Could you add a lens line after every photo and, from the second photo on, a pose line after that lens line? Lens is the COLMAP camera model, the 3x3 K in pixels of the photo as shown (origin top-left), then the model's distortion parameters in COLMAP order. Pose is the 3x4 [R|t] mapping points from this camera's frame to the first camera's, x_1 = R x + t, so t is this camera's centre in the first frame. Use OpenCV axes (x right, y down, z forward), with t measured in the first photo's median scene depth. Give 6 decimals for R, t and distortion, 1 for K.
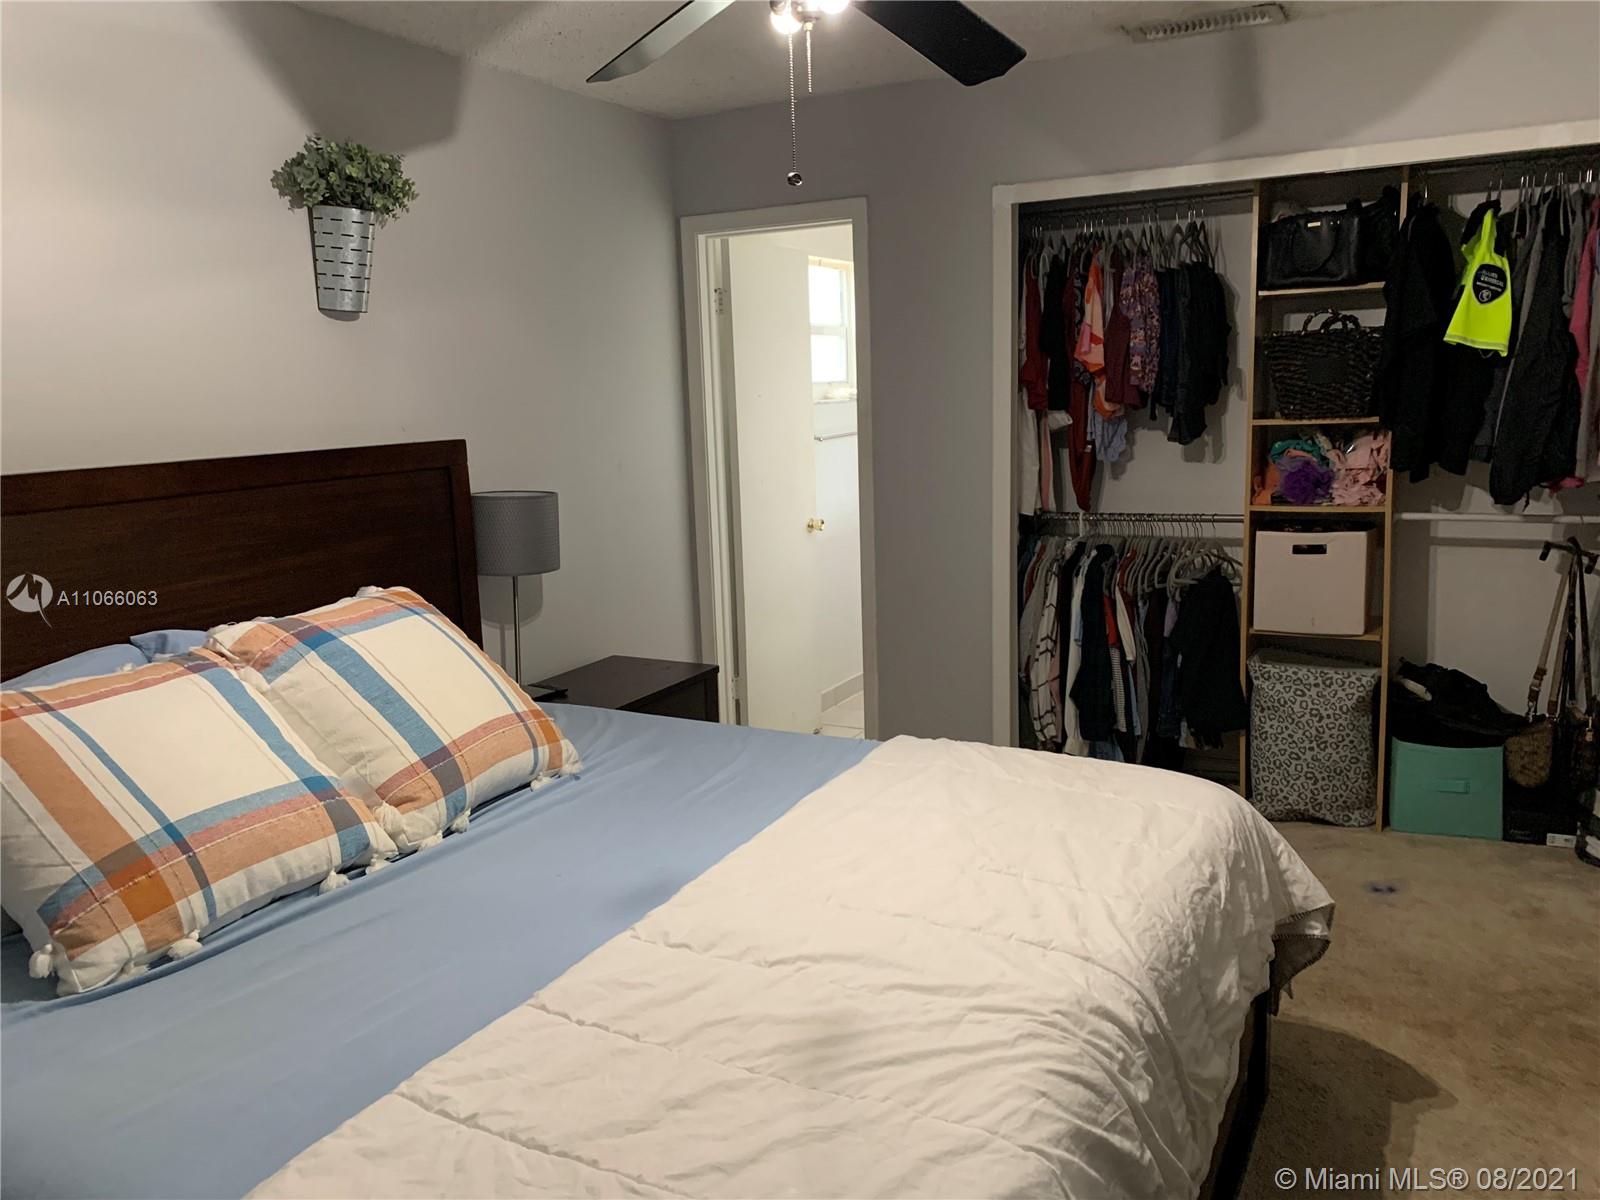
lens RADIAL K [[1231.8, 0, 800.0], [0, 1231.8, 600.0], [0, 0, 1]] dist [0.121359, -0.200823]
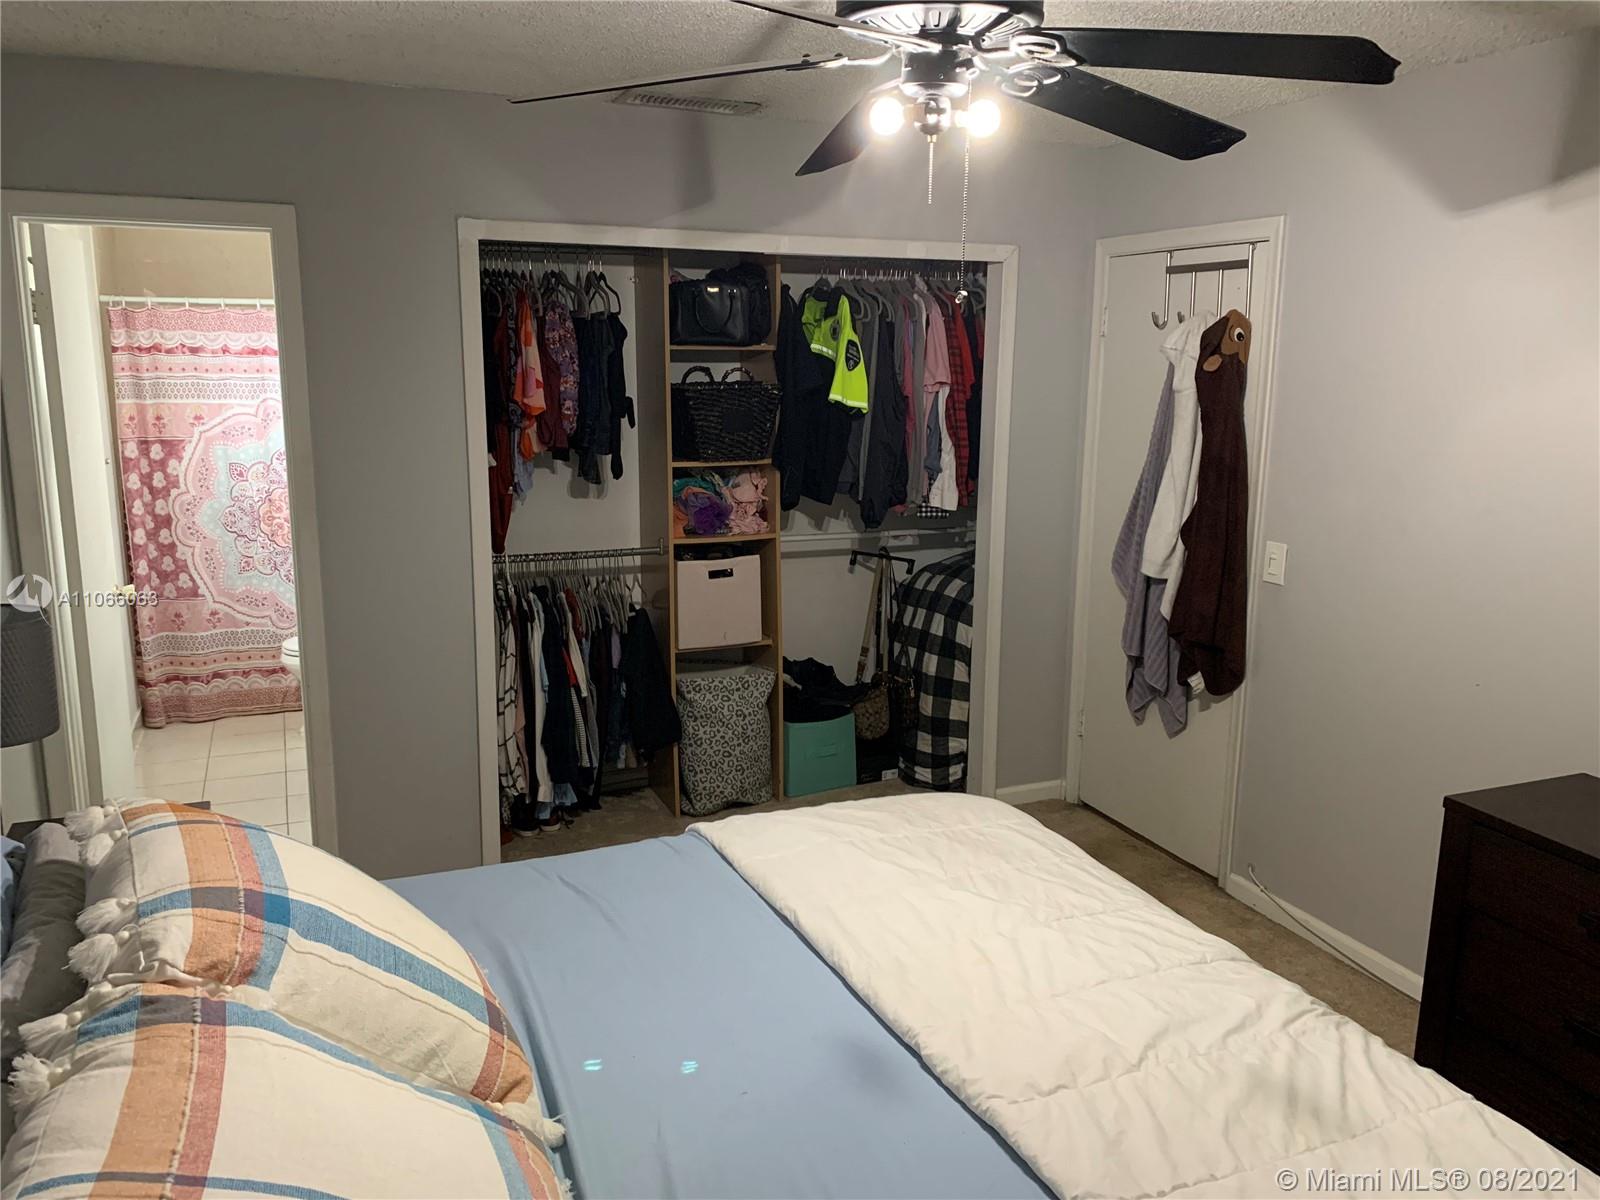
lens RADIAL K [[1215.8, 0, 800.0], [0, 1215.8, 600.0], [0, 0, 1]] dist [0.071910, -0.079510]
pose [[0.637863, -0.116983, 0.761214, -0.399474], [0.105038, 0.992375, 0.064490, -0.081213], [-0.762954, 0.038820, 0.645287, 0.226653]]
